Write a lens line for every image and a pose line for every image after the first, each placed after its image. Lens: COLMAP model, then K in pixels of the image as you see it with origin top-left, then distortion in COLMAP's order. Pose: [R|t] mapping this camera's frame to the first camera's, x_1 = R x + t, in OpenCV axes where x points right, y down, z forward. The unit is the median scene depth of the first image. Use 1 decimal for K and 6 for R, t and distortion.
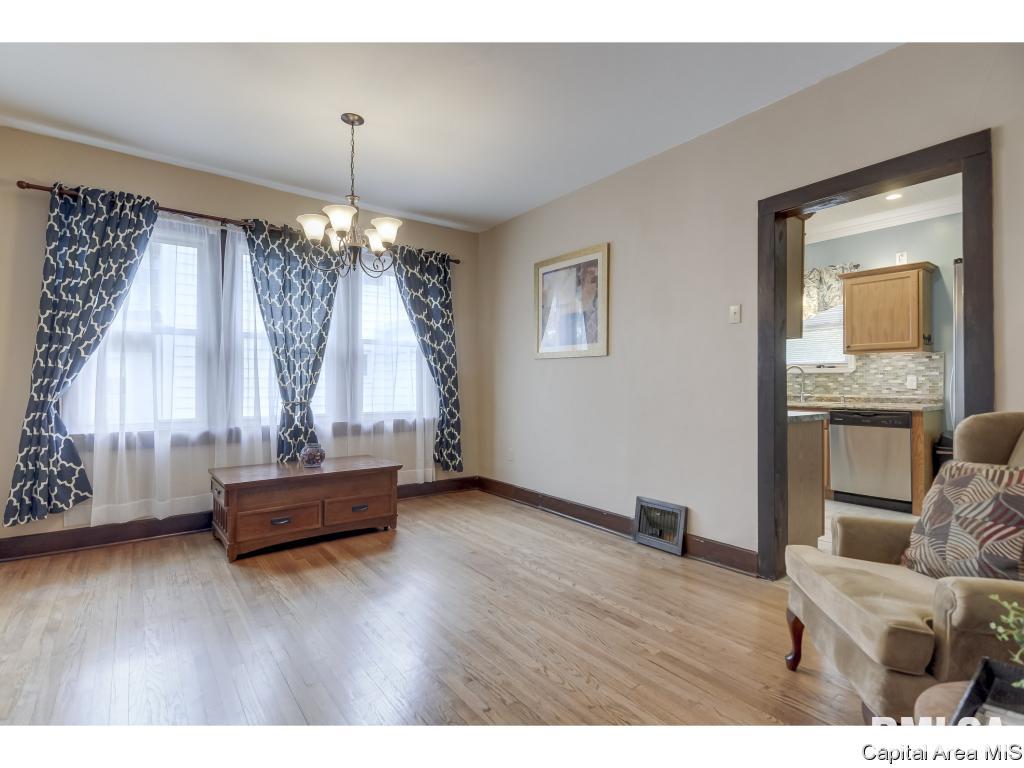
lens RADIAL K [[491.0, 0, 504.7], [0, 491.0, 382.6], [0, 0, 1]] dist [0.018322, -0.012051]
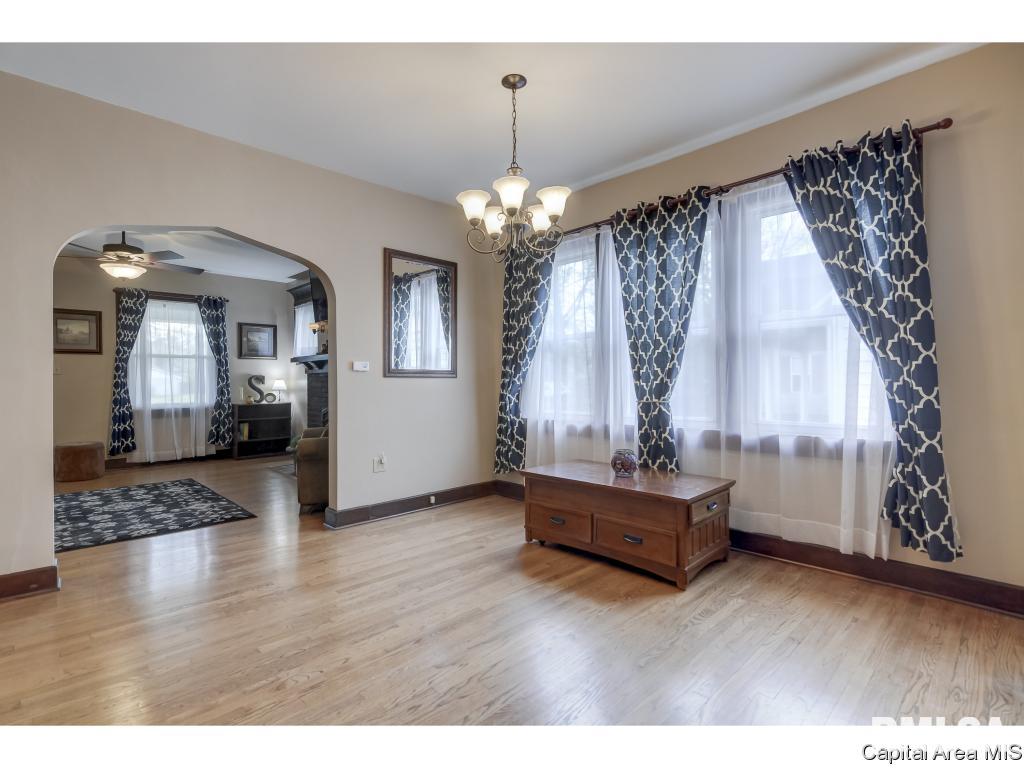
lens RADIAL K [[491.0, 0, 504.7], [0, 491.0, 382.6], [0, 0, 1]] dist [0.018322, -0.012051]
pose [[0.120328, -0.004026, -0.992726, 0.441730], [0.011030, 0.999935, -0.002718, 0.006167], [0.992673, -0.010623, 0.120365, 0.679767]]
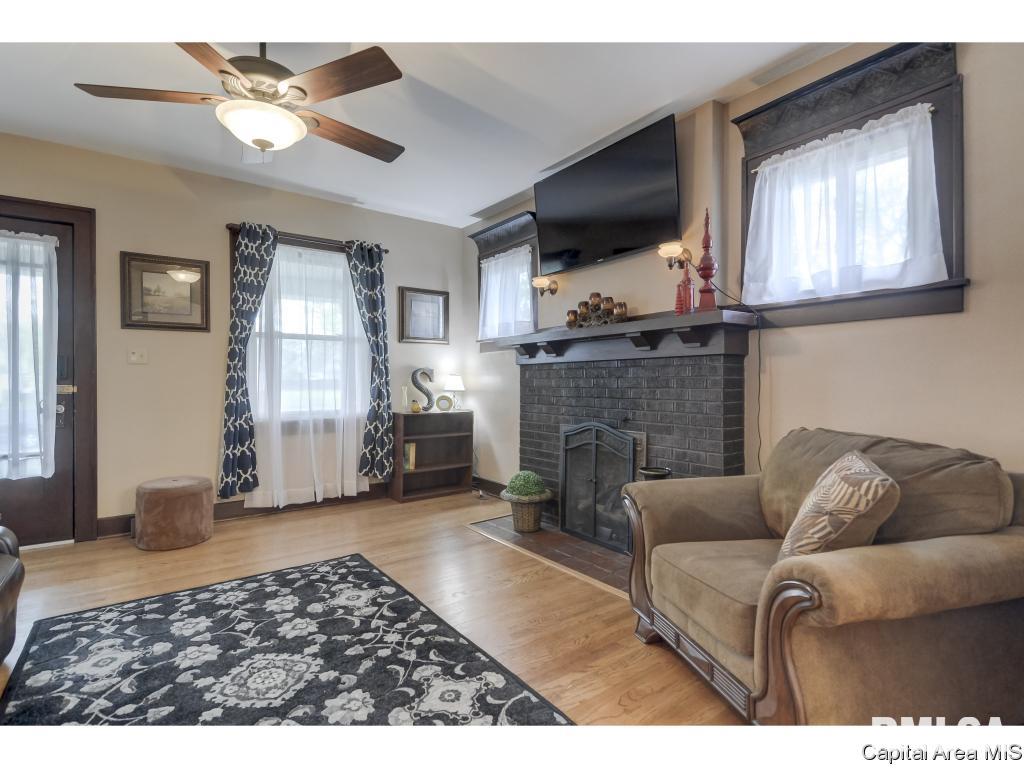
lens RADIAL K [[500.7, 0, 509.2], [0, 500.7, 382.1], [0, 0, 1]] dist [0.000045, -0.002502]
pose [[-0.010747, -0.002806, -0.999938, -0.359107], [0.005036, 0.999983, -0.002860, 0.001338], [0.999930, -0.005067, -0.010733, 0.156551]]
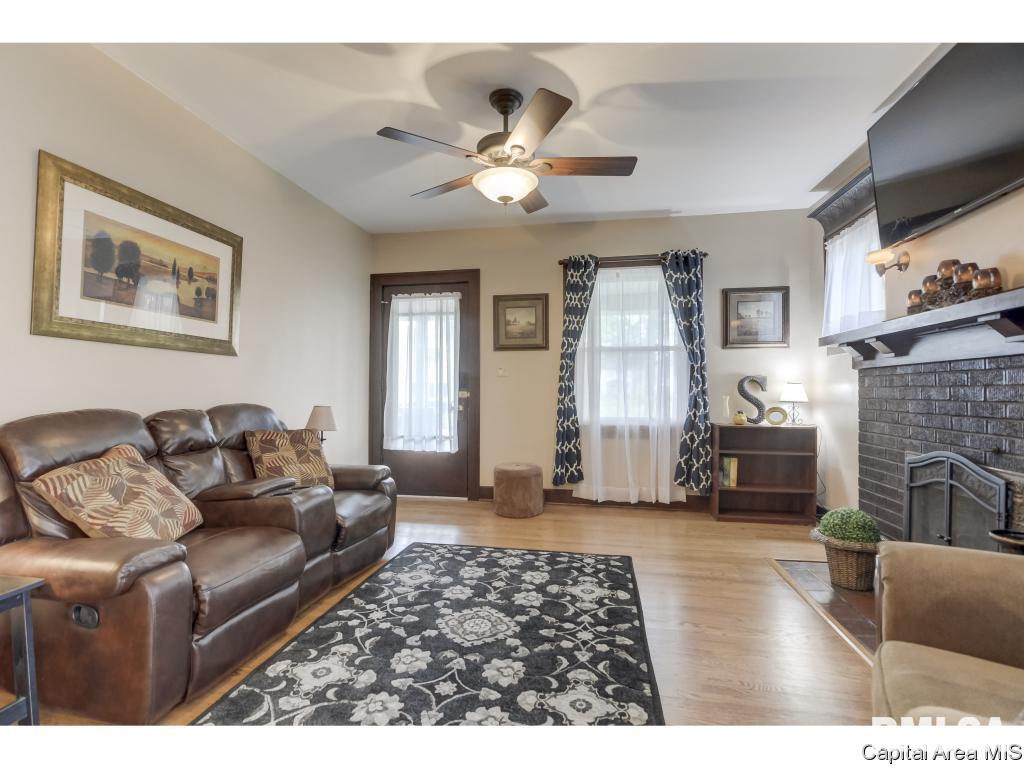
lens RADIAL K [[491.0, 0, 504.7], [0, 491.0, 382.6], [0, 0, 1]] dist [0.018322, -0.012051]
pose [[-0.742437, -0.017298, -0.669692, -0.460975], [-0.004645, 0.999775, -0.020675, 0.002691], [0.669900, -0.012240, -0.742351, 0.390075]]
